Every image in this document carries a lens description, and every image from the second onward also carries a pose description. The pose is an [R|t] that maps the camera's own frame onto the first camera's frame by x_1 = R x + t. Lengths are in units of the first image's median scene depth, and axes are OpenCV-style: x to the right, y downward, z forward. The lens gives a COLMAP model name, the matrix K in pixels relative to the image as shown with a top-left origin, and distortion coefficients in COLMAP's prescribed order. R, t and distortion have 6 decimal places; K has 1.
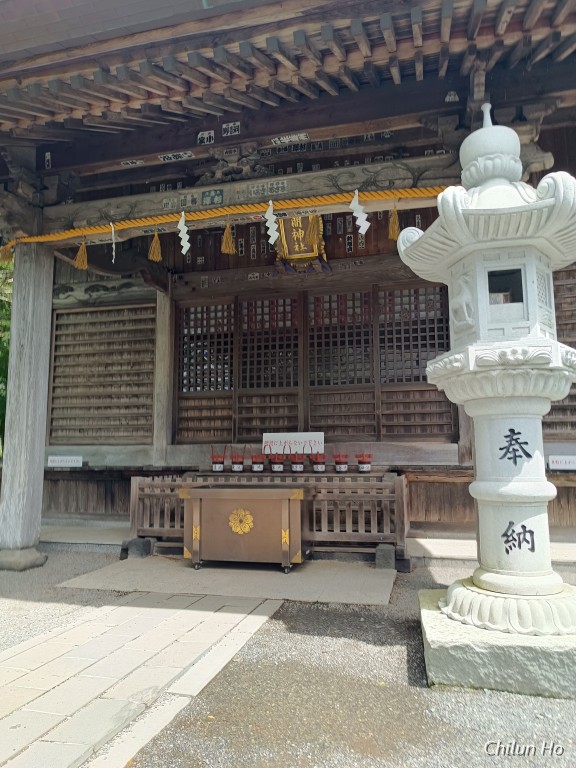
lens RADIAL K [[557.7, 0, 287.5], [0, 557.7, 385.3], [0, 0, 1]] dist [0.042856, 0.000250]
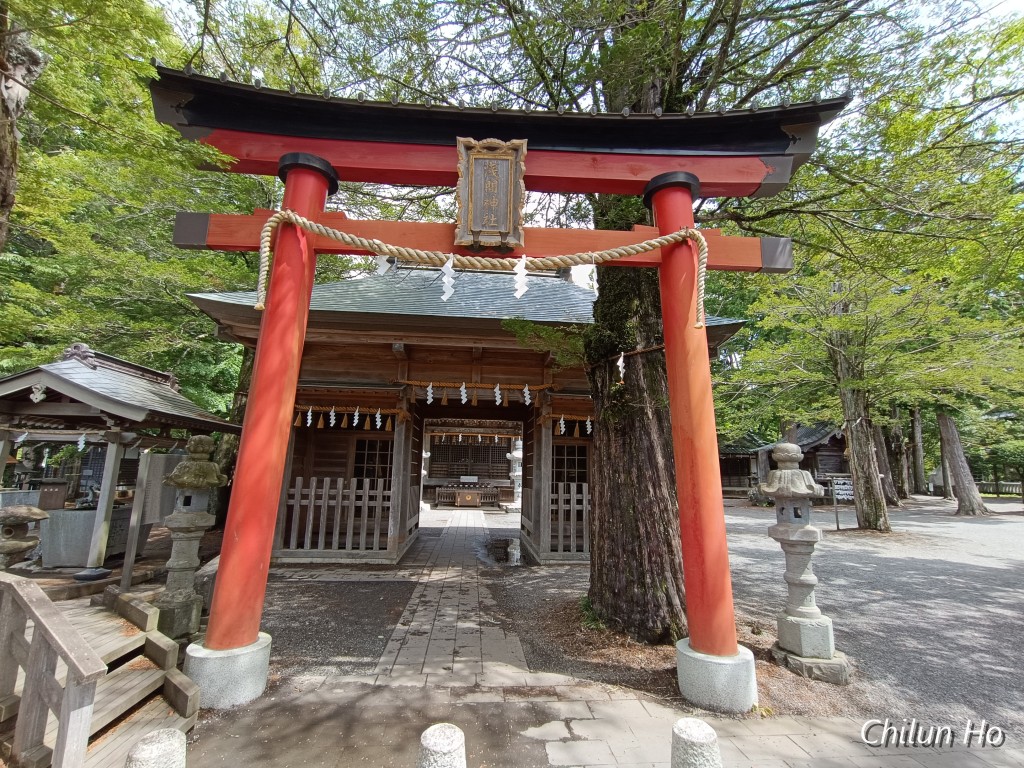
lens RADIAL K [[477.5, 0, 508.4], [0, 477.5, 383.4], [0, 0, 1]] dist [0.000063, 0.000001]
pose [[0.943505, 0.084644, 0.320366, -0.834609], [-0.067809, 0.995684, -0.063366, -0.359108], [-0.324347, 0.038062, 0.945172, -2.193587]]
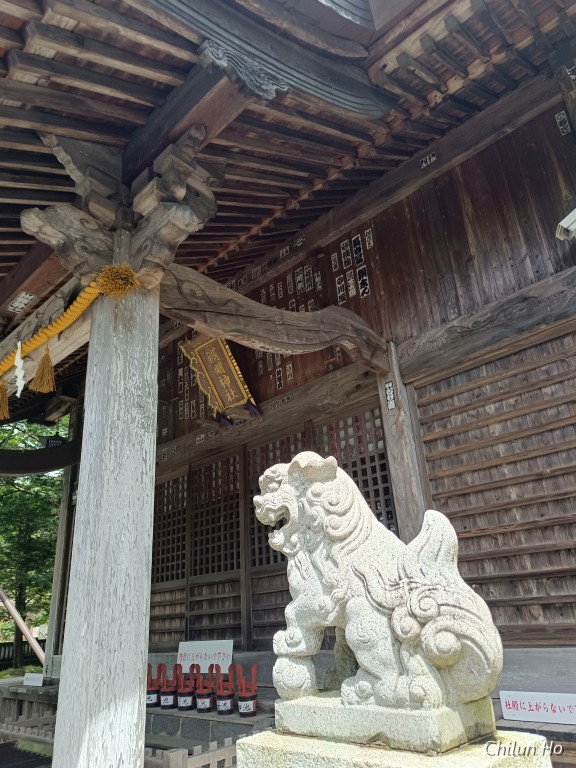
lens RADIAL K [[557.7, 0, 286.6], [0, 557.7, 383.2], [0, 0, 1]] dist [0.042856, 0.000250]
pose [[0.865682, -0.231623, -0.443786, 0.479483], [0.102327, 0.949674, -0.296054, -0.005614], [0.490025, 0.210877, 0.845817, 0.320836]]
